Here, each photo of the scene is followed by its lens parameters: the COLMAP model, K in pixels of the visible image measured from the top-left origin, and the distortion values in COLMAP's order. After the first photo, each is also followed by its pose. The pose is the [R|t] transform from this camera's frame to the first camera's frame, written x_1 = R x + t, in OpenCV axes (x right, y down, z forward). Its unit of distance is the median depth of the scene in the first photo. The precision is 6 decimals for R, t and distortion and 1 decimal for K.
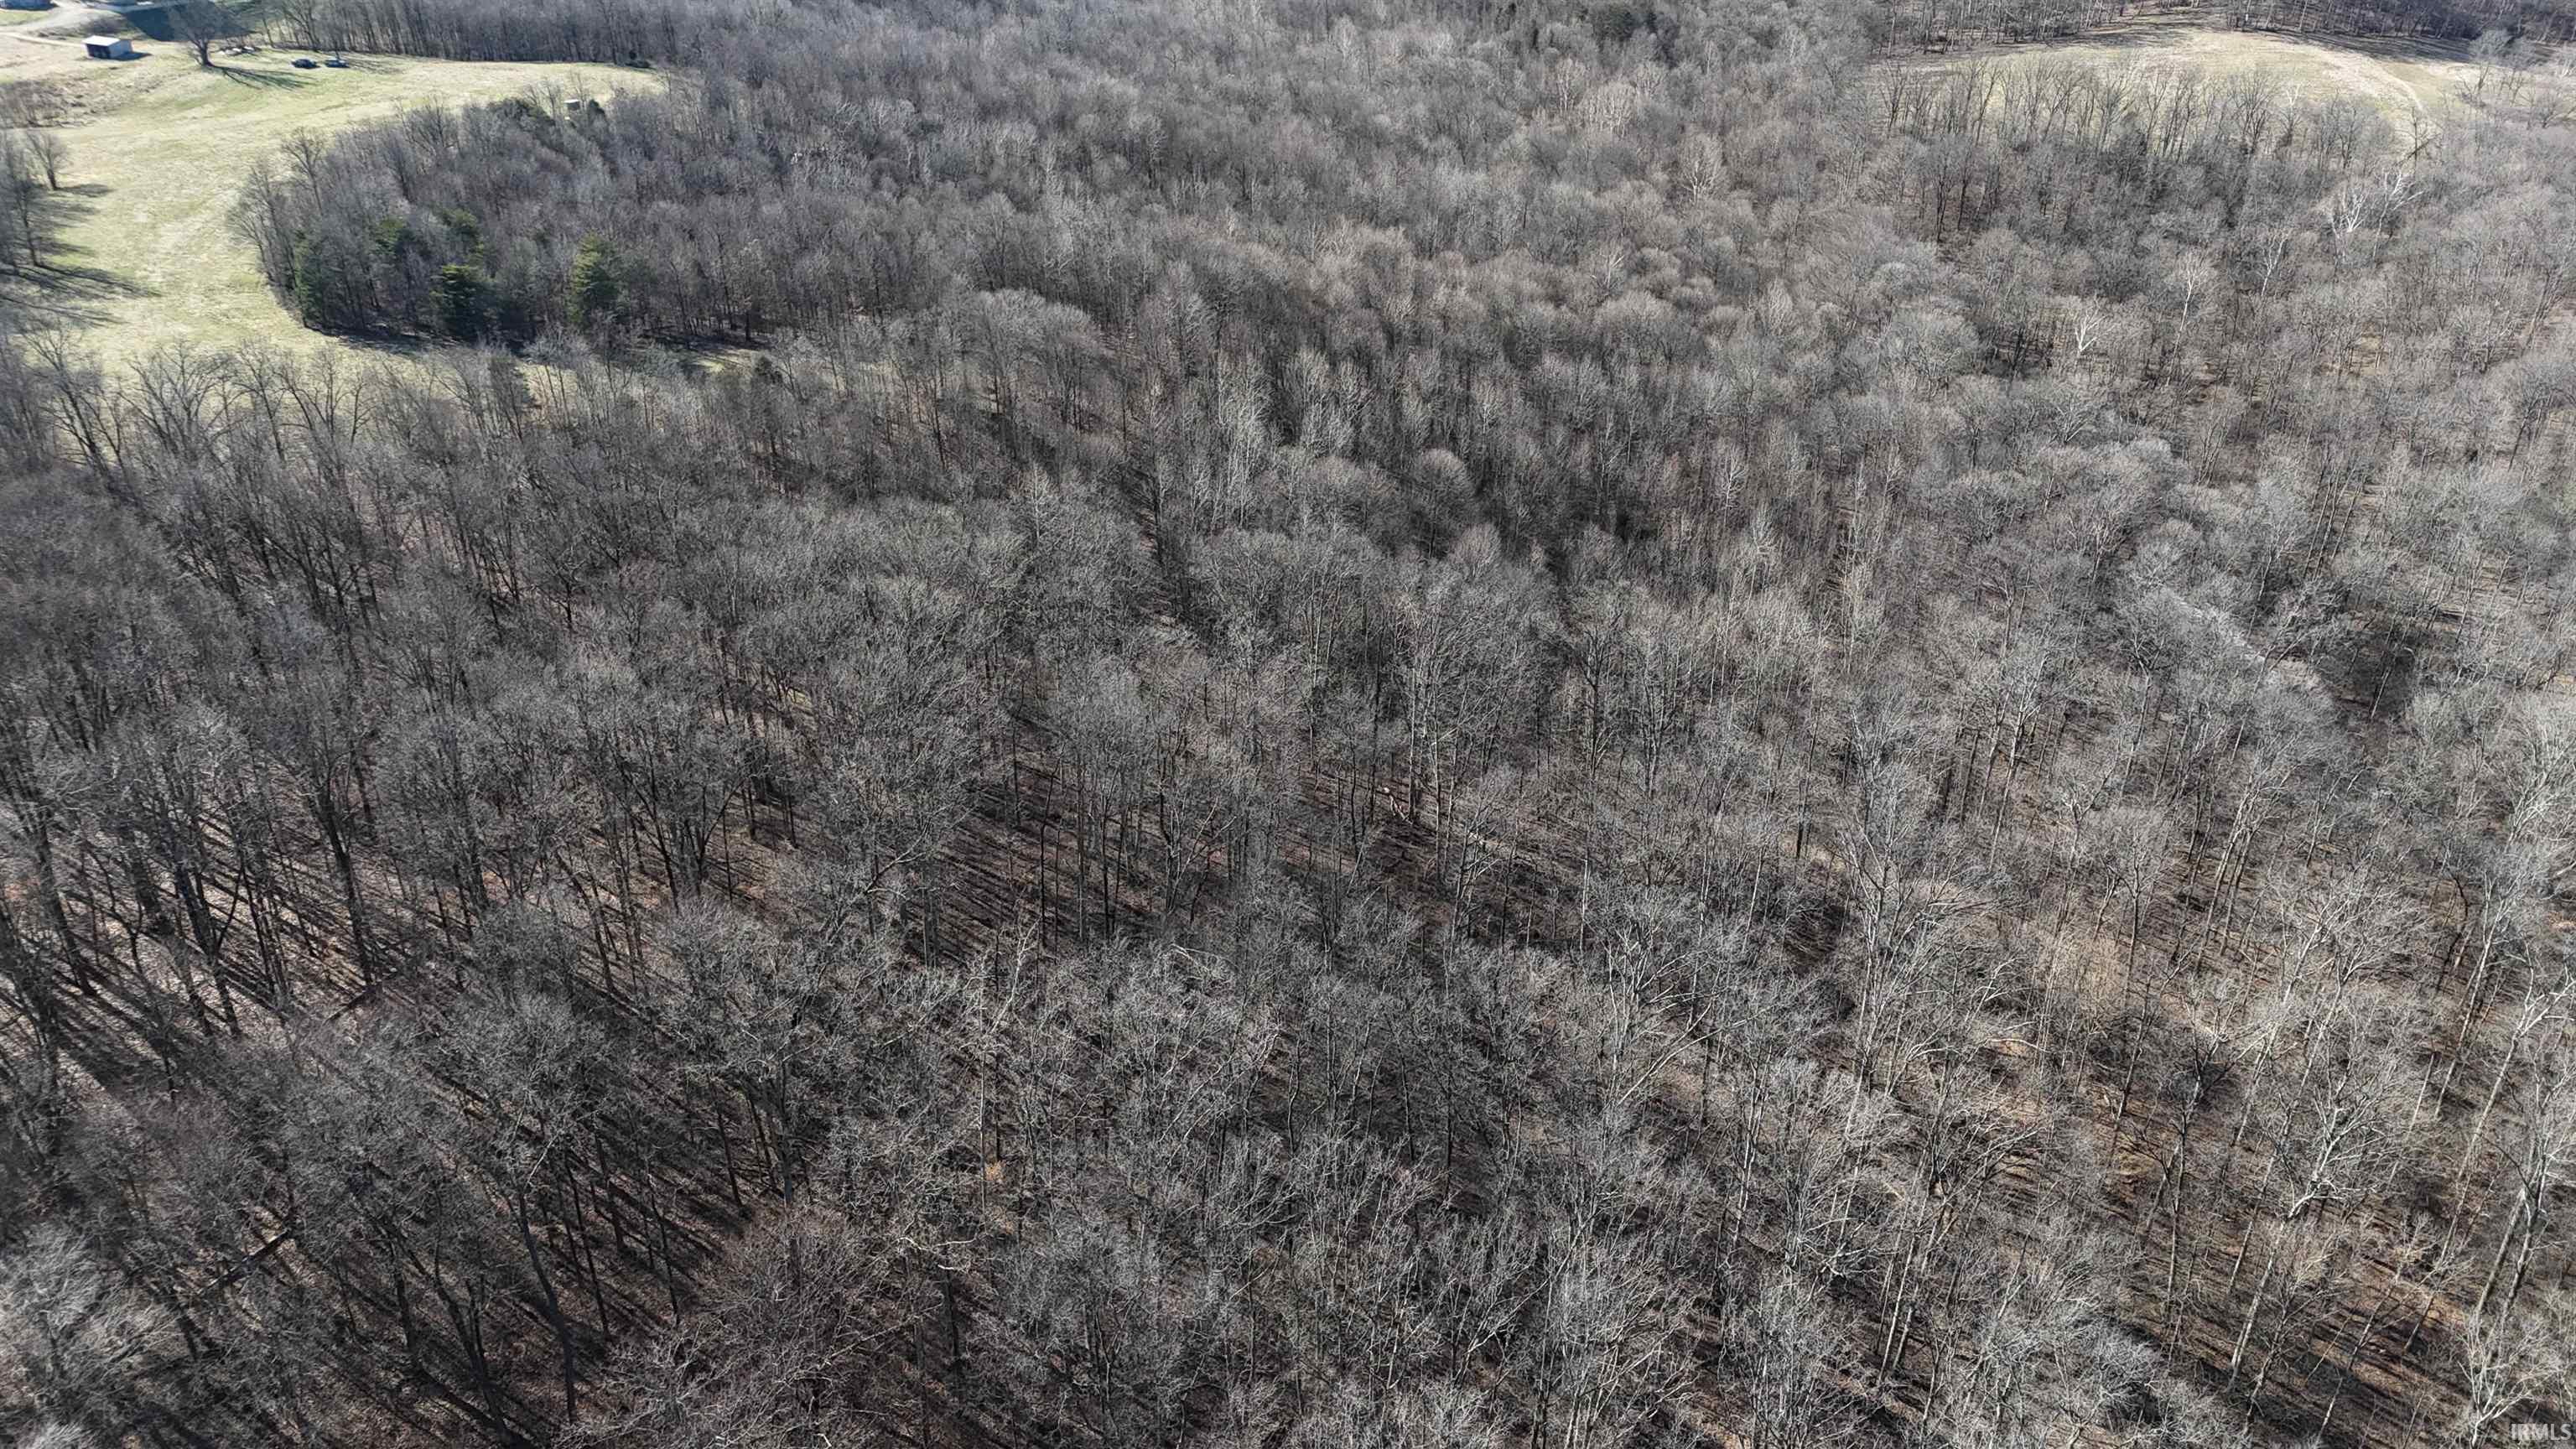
lens RADIAL K [[2001.3, 0, 1288.0], [0, 2001.3, 724.5], [0, 0, 1]] dist [0.050677, -0.002790]
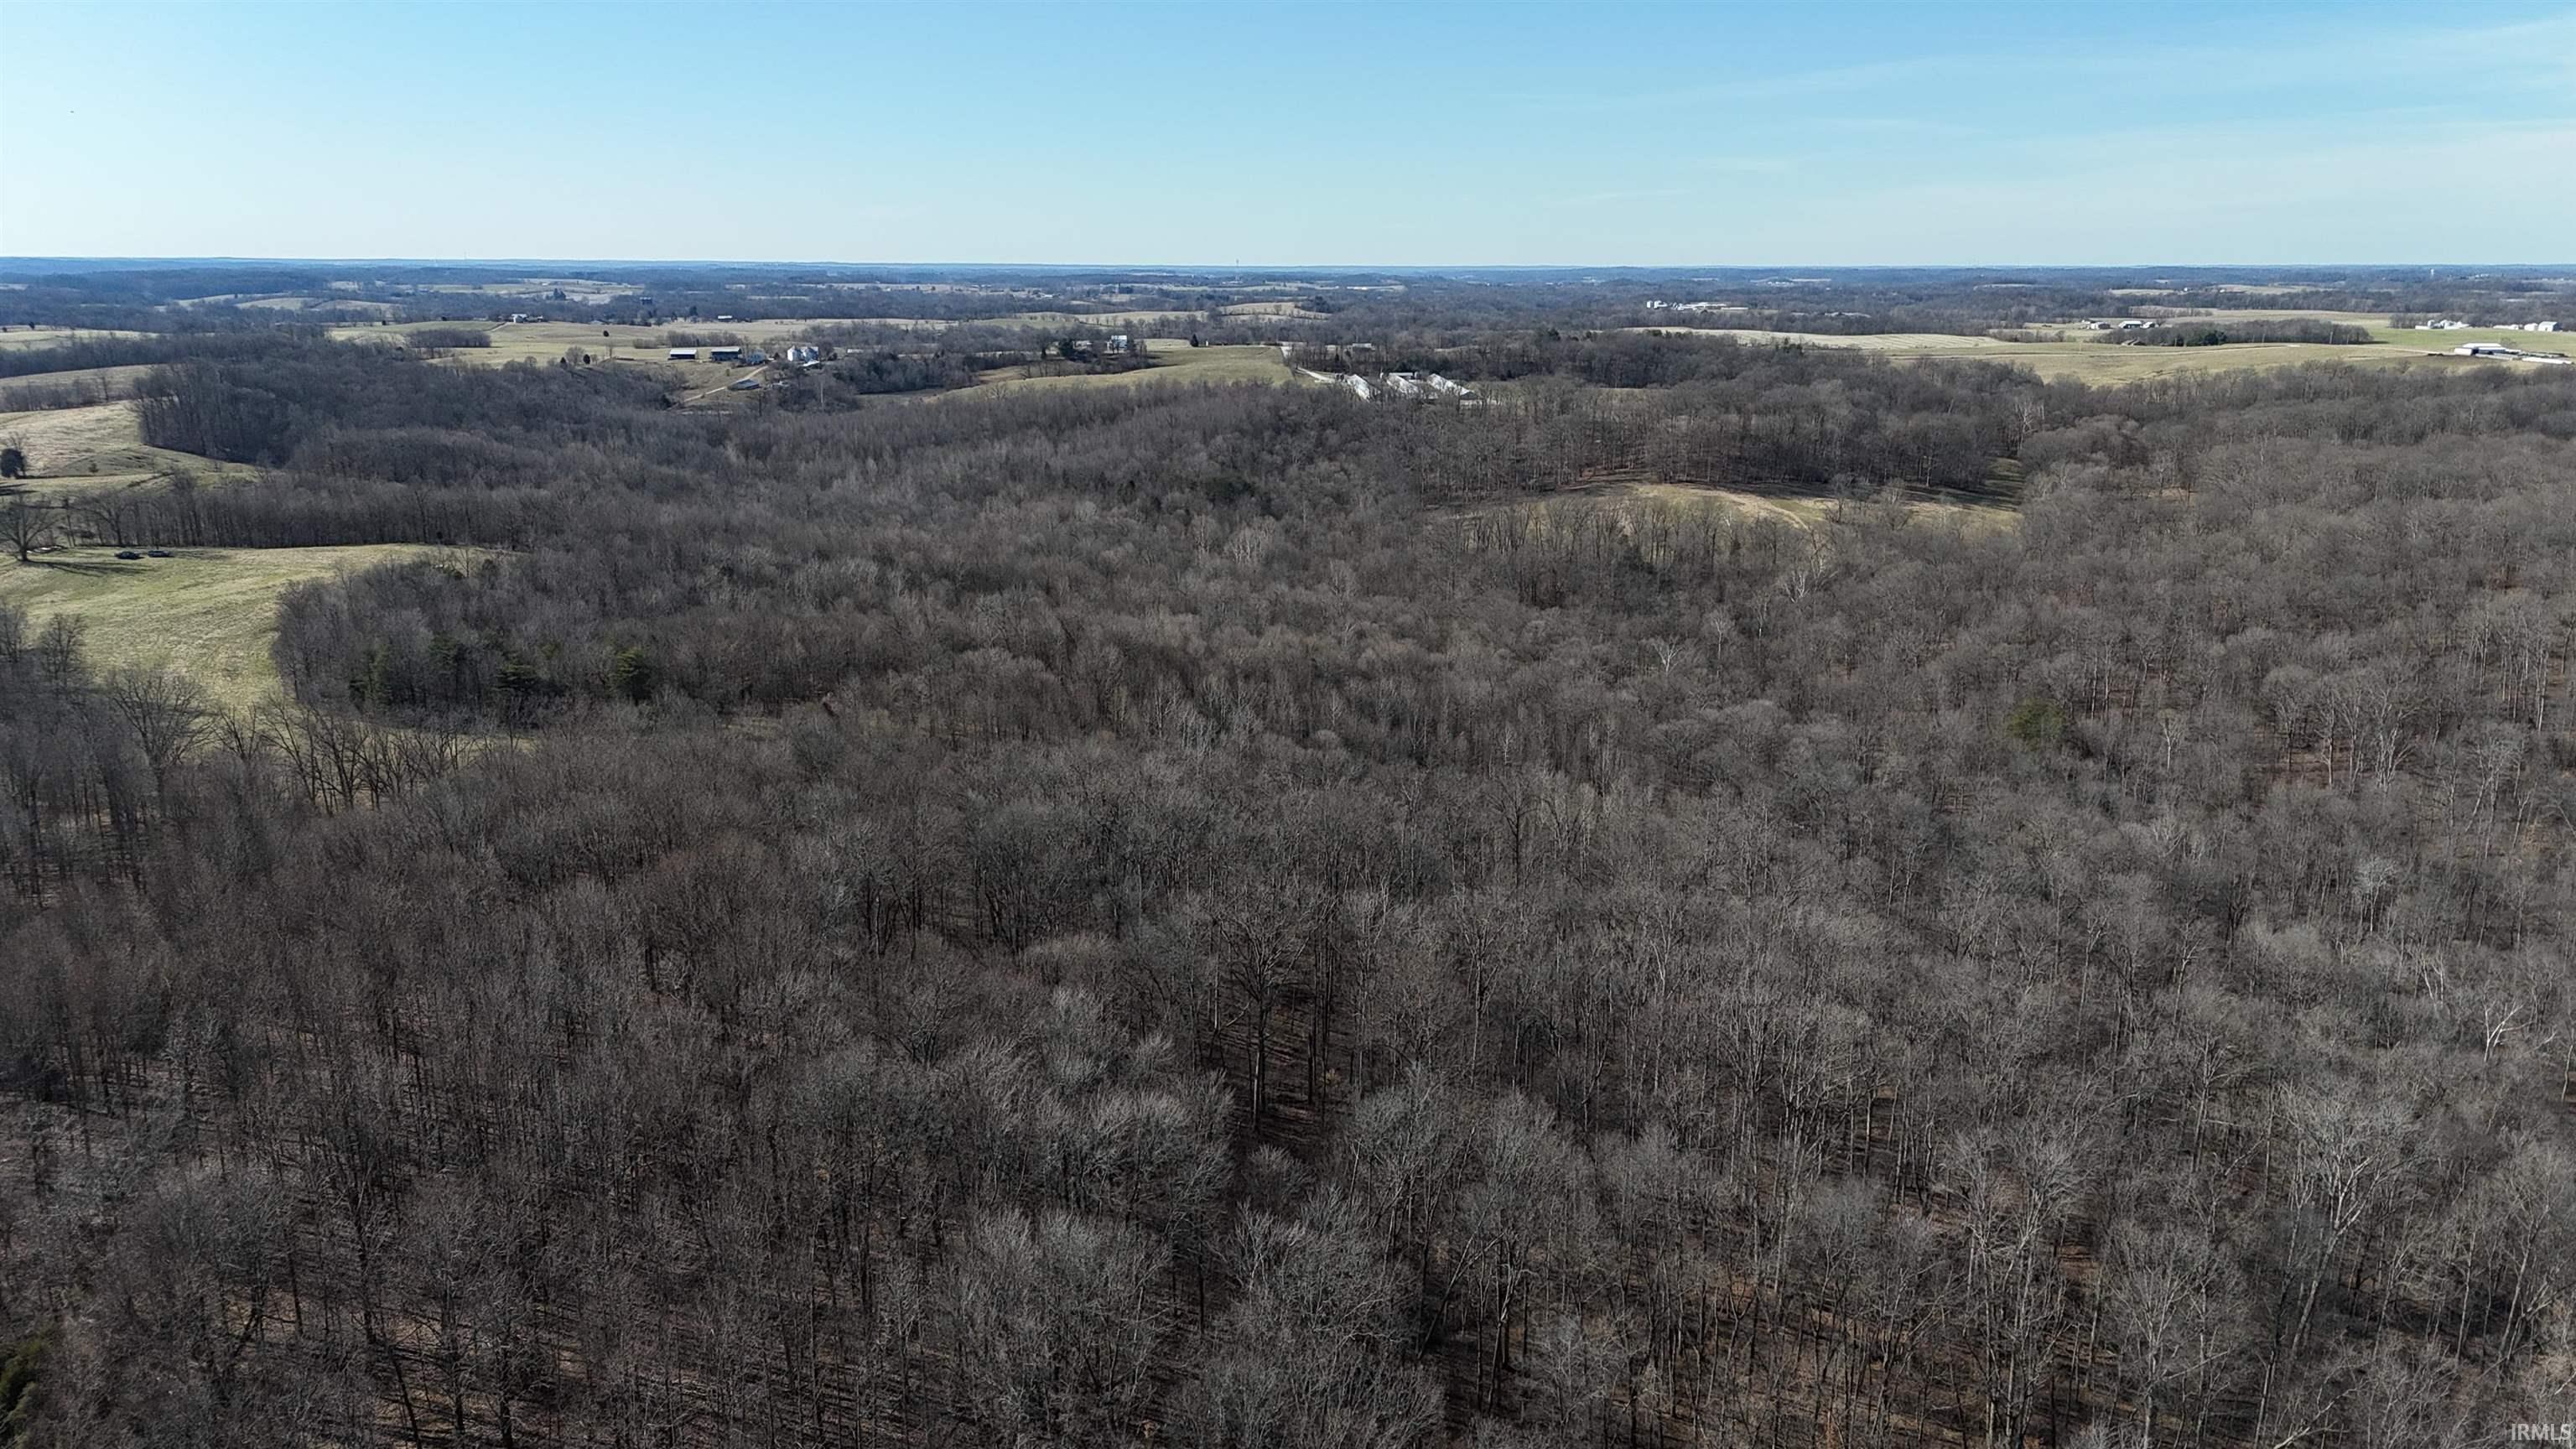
lens RADIAL K [[2001.3, 0, 1288.0], [0, 2001.3, 724.5], [0, 0, 1]] dist [0.050677, -0.002790]
pose [[0.957783, -0.067000, 0.279575, -0.193165], [0.132913, 0.965492, -0.223961, 0.096473], [-0.254922, 0.251665, 0.933638, -0.173058]]
